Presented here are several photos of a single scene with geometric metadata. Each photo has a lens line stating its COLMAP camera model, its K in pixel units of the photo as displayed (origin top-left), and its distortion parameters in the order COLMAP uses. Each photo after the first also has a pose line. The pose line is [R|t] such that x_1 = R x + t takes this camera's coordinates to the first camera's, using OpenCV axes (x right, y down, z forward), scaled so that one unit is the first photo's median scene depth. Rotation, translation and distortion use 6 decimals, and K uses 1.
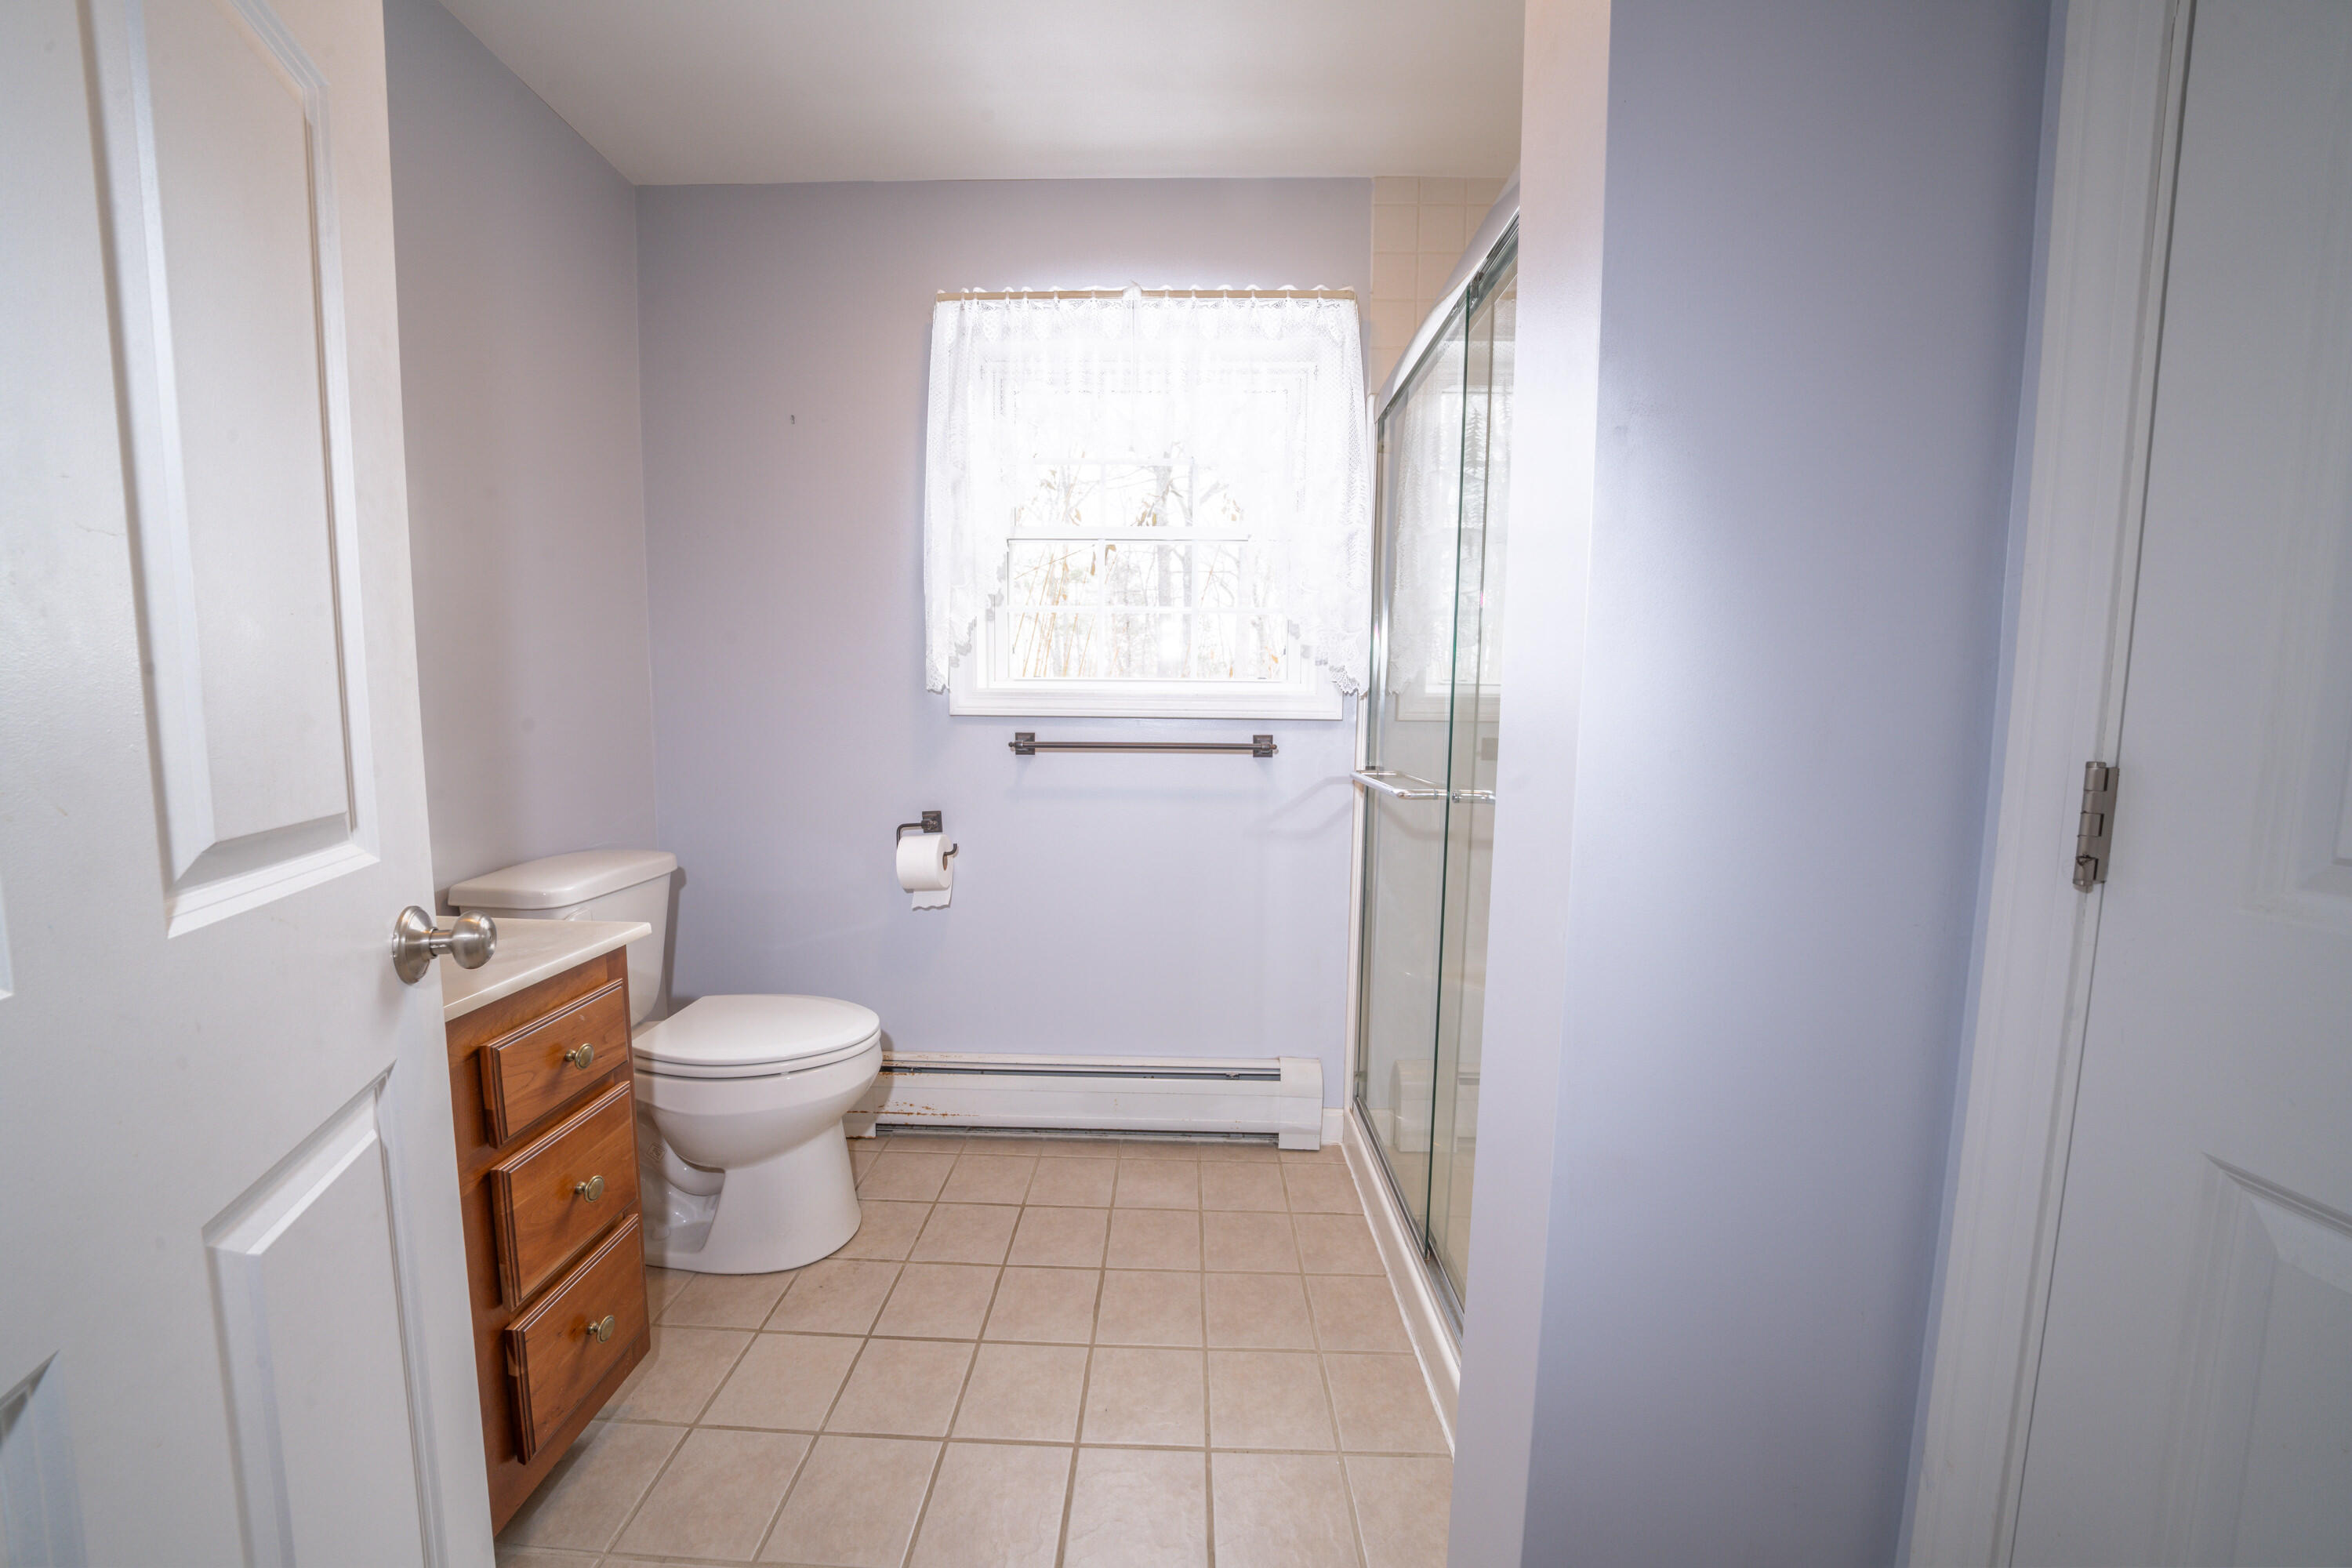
lens RADIAL K [[812.5, 0, 1168.2], [0, 812.5, 783.4], [0, 0, 1]] dist [-0.018724, 0.001541]
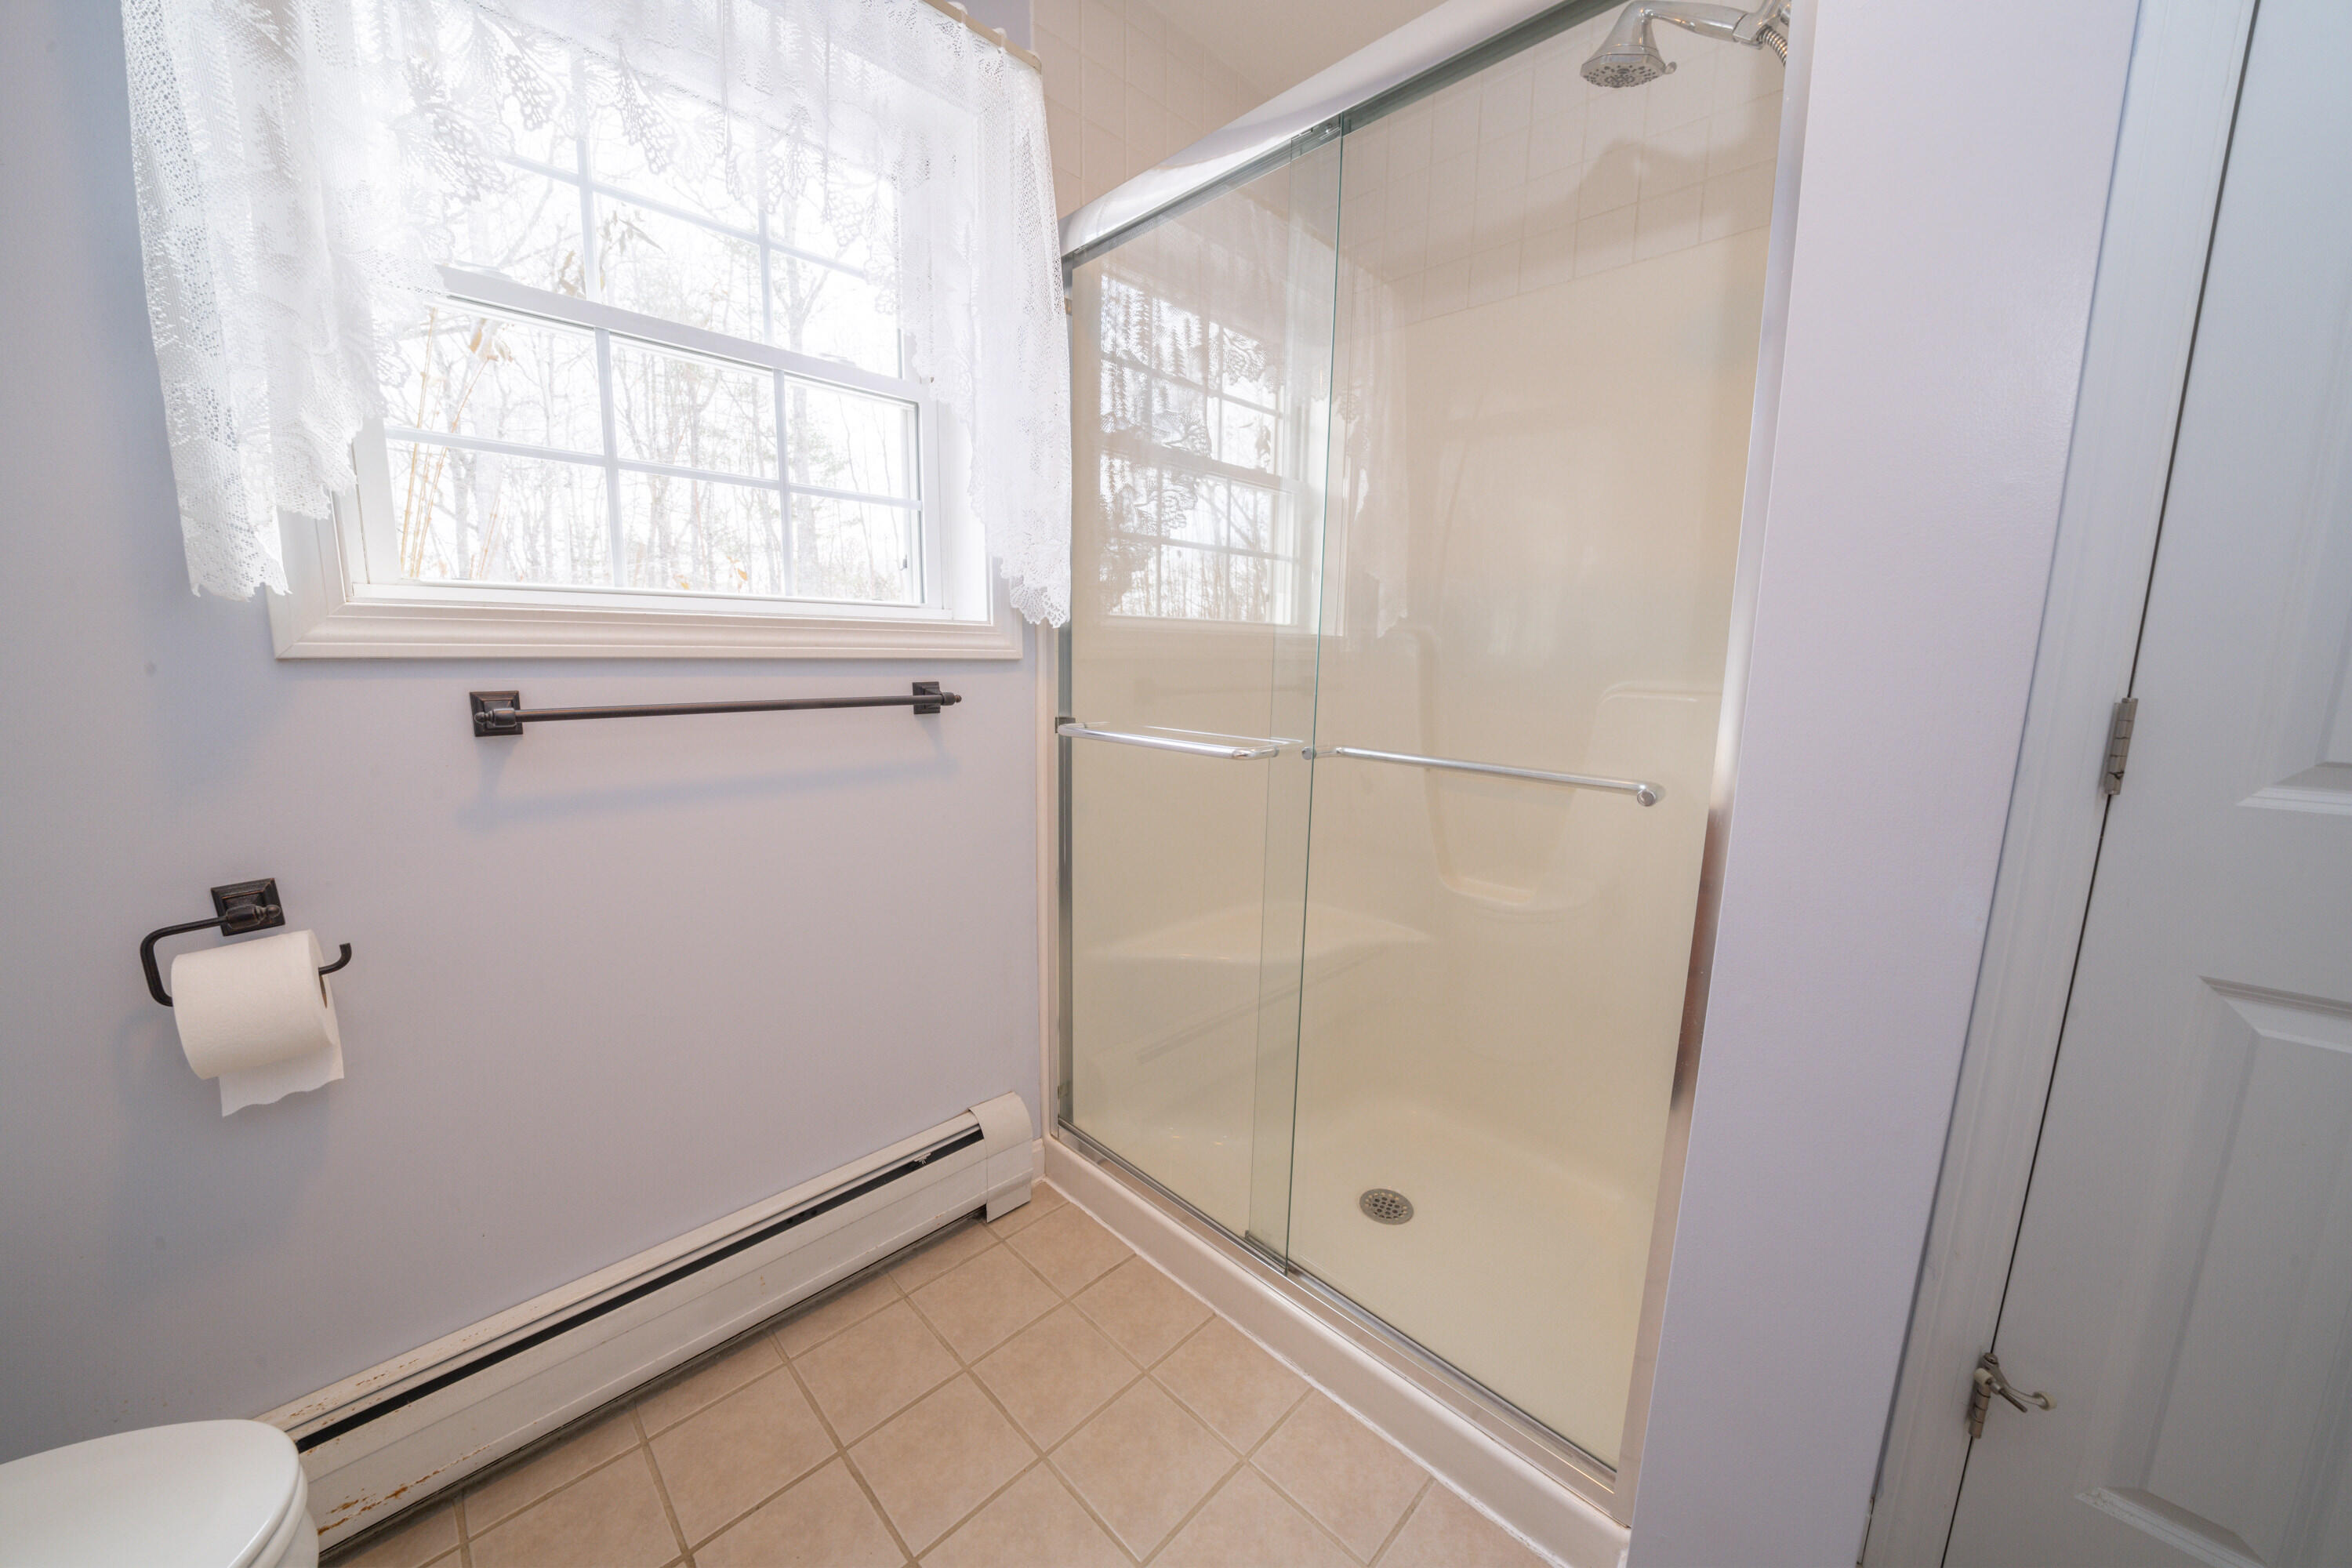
lens RADIAL K [[812.5, 0, 1176.3], [0, 812.5, 781.5], [0, 0, 1]] dist [-0.018724, 0.001541]
pose [[0.697697, -0.115209, 0.707069, -0.239504], [0.060776, 0.992945, 0.101819, -0.032989], [-0.713811, -0.028066, 0.699776, 0.355003]]
